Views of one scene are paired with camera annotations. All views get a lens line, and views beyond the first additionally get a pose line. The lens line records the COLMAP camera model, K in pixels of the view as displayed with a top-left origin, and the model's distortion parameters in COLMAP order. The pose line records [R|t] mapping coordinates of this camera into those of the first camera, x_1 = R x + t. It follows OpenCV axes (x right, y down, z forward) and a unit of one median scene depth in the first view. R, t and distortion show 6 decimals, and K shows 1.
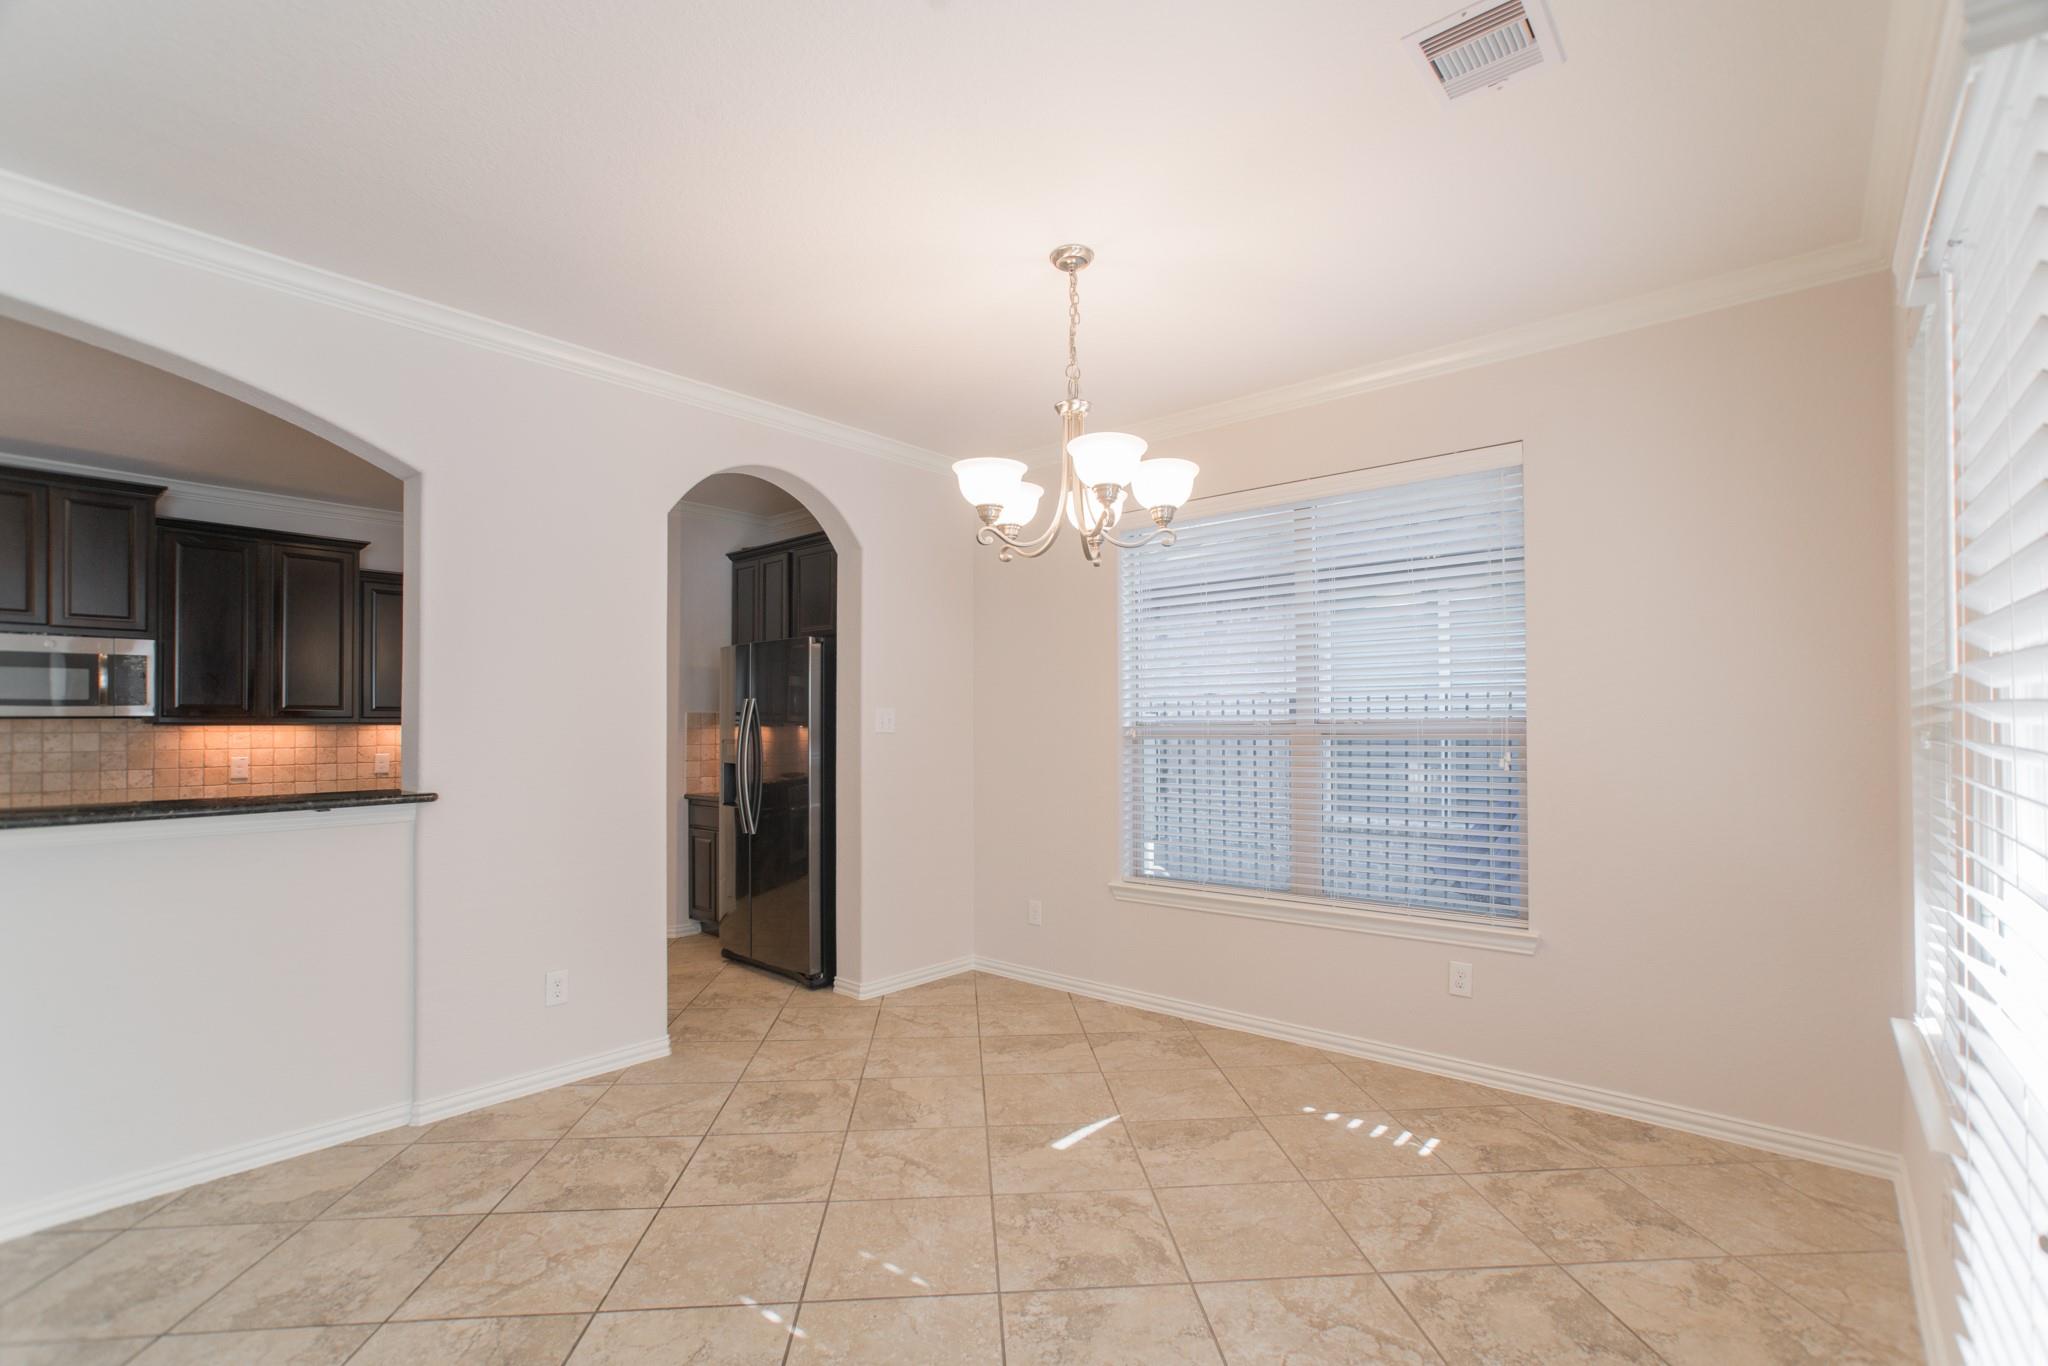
lens RADIAL K [[935.9, 0, 1024.2], [0, 935.9, 716.2], [0, 0, 1]] dist [-0.054552, 0.035023]
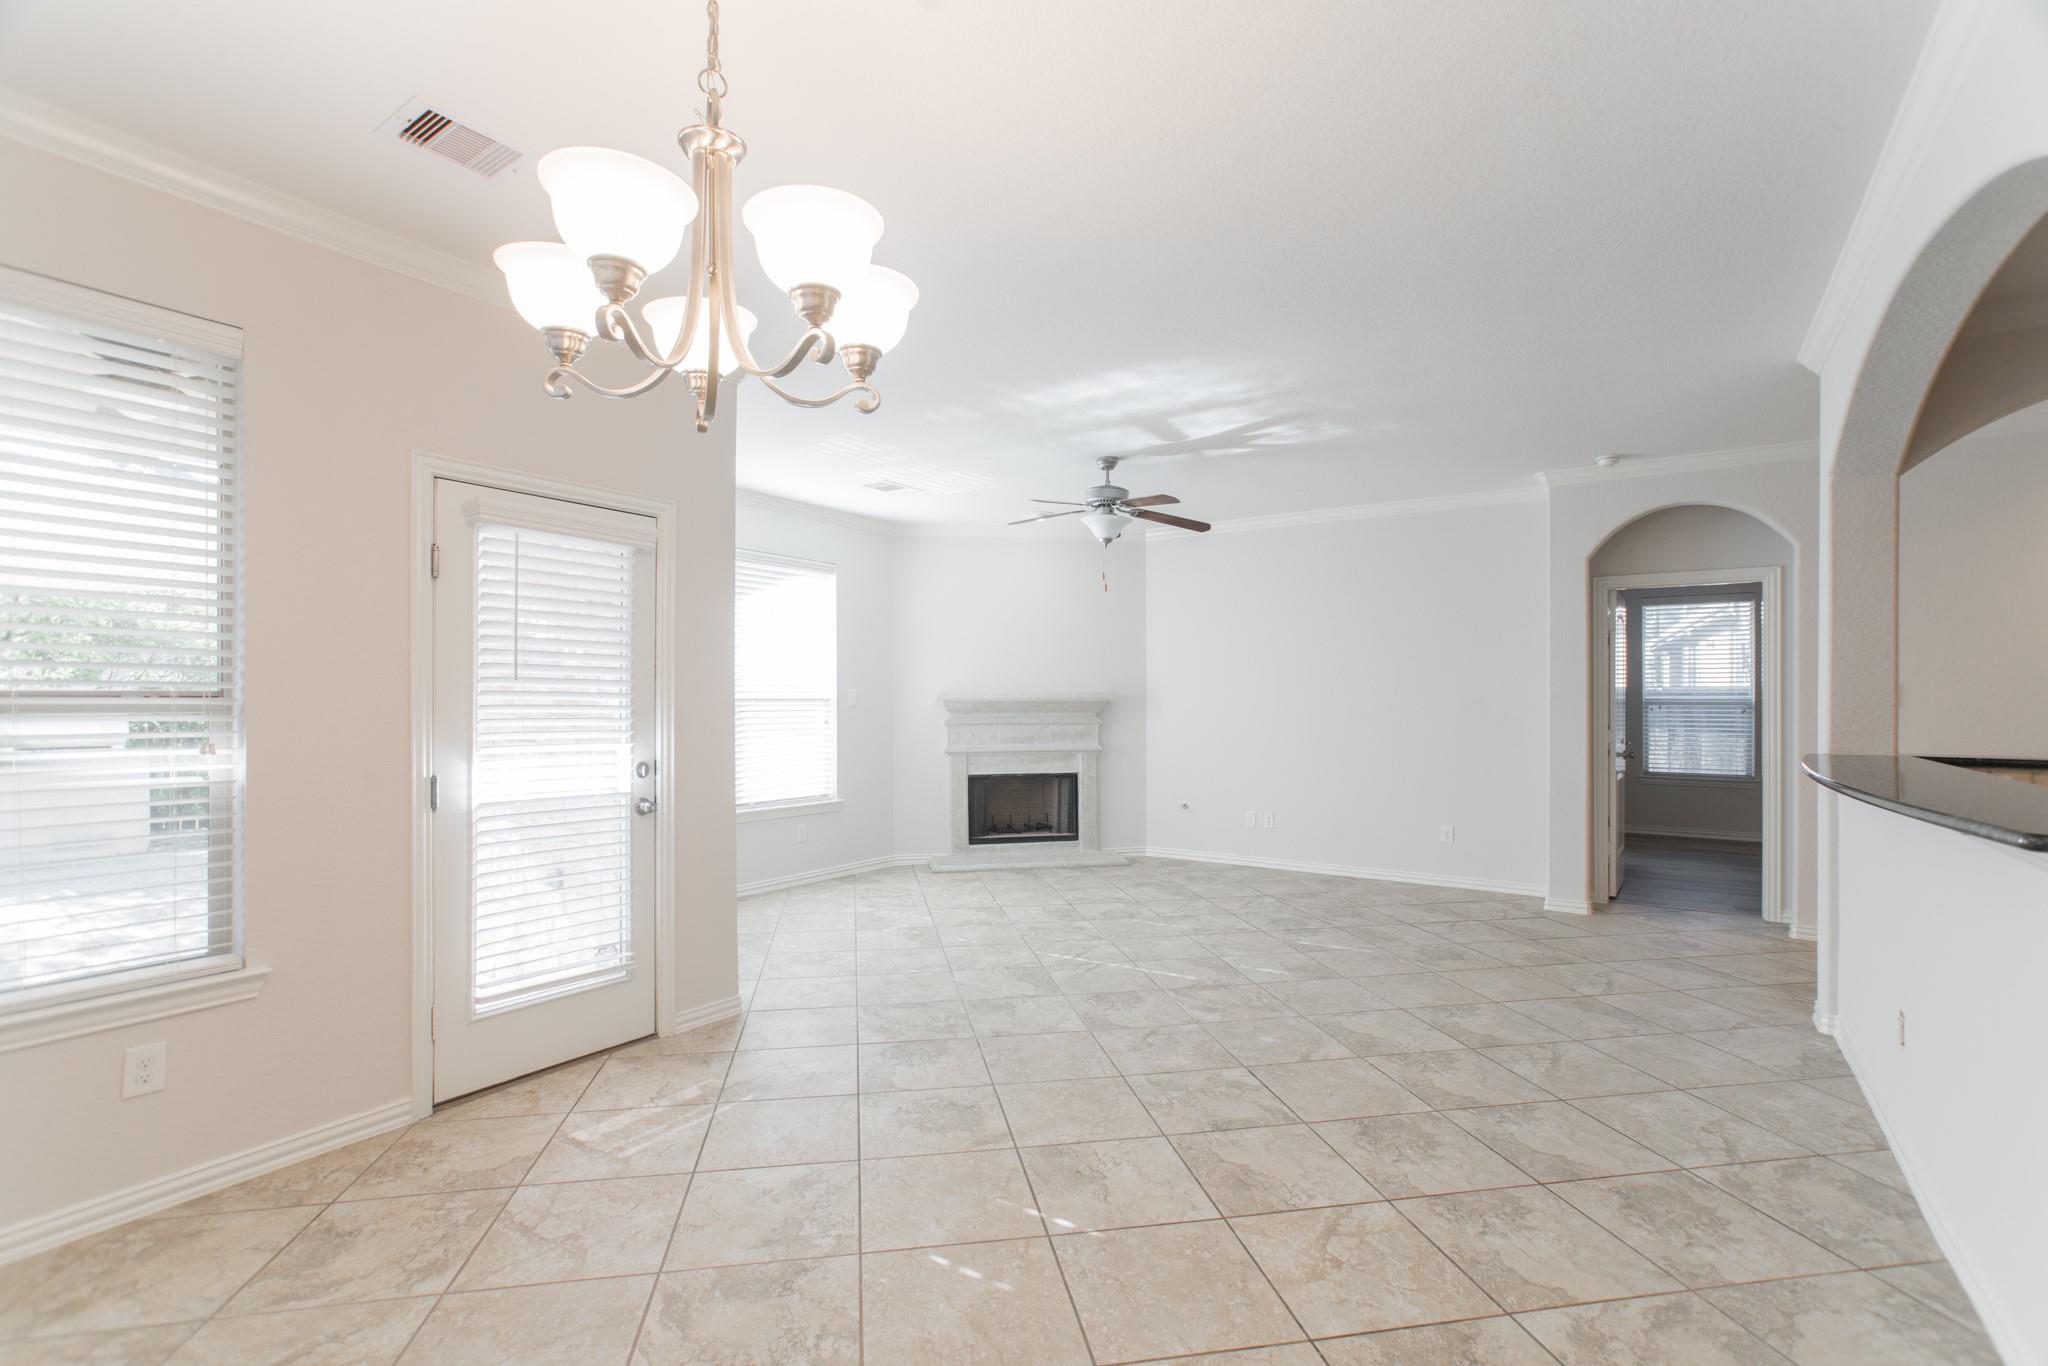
lens RADIAL K [[928.9, 0, 1014.1], [0, 928.9, 700.8], [0, 0, 1]] dist [-0.054827, 0.040027]
pose [[-0.995329, 0.003671, -0.096473, -0.062672], [0.004435, 0.999960, -0.007713, 0.013957], [0.096441, -0.008105, -0.995306, 1.255225]]
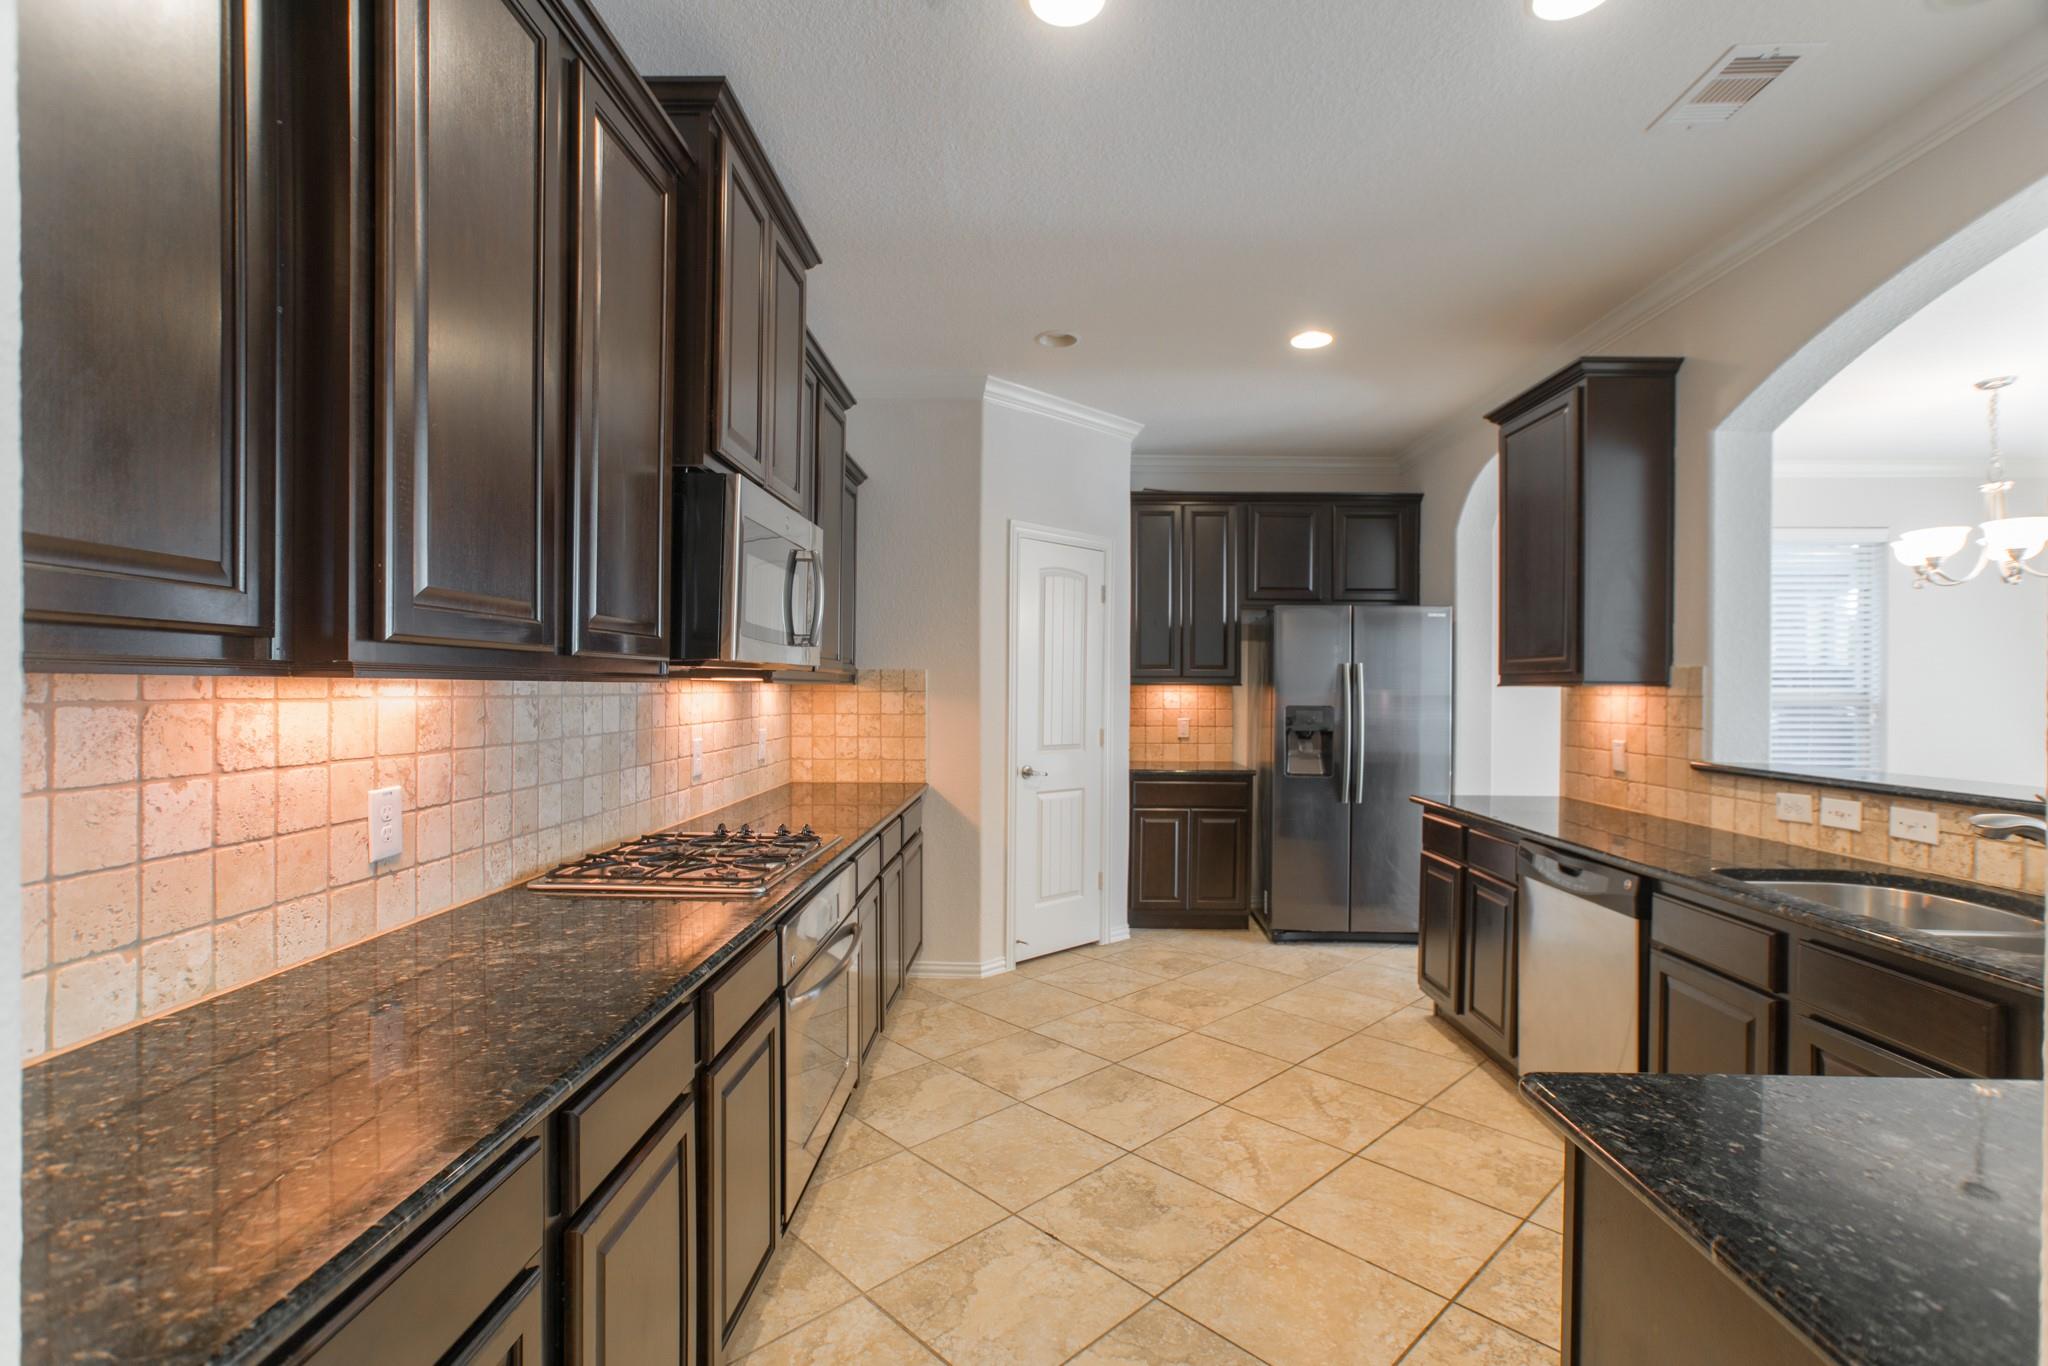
lens RADIAL K [[948.2, 0, 1032.8], [0, 948.2, 693.4], [0, 0, 1]] dist [-0.003757, 0.000532]
pose [[0.764077, 0.006349, 0.645094, -1.683160], [-0.016390, 0.999820, 0.009572, 0.012162], [-0.644917, -0.017887, 0.764044, 0.655931]]
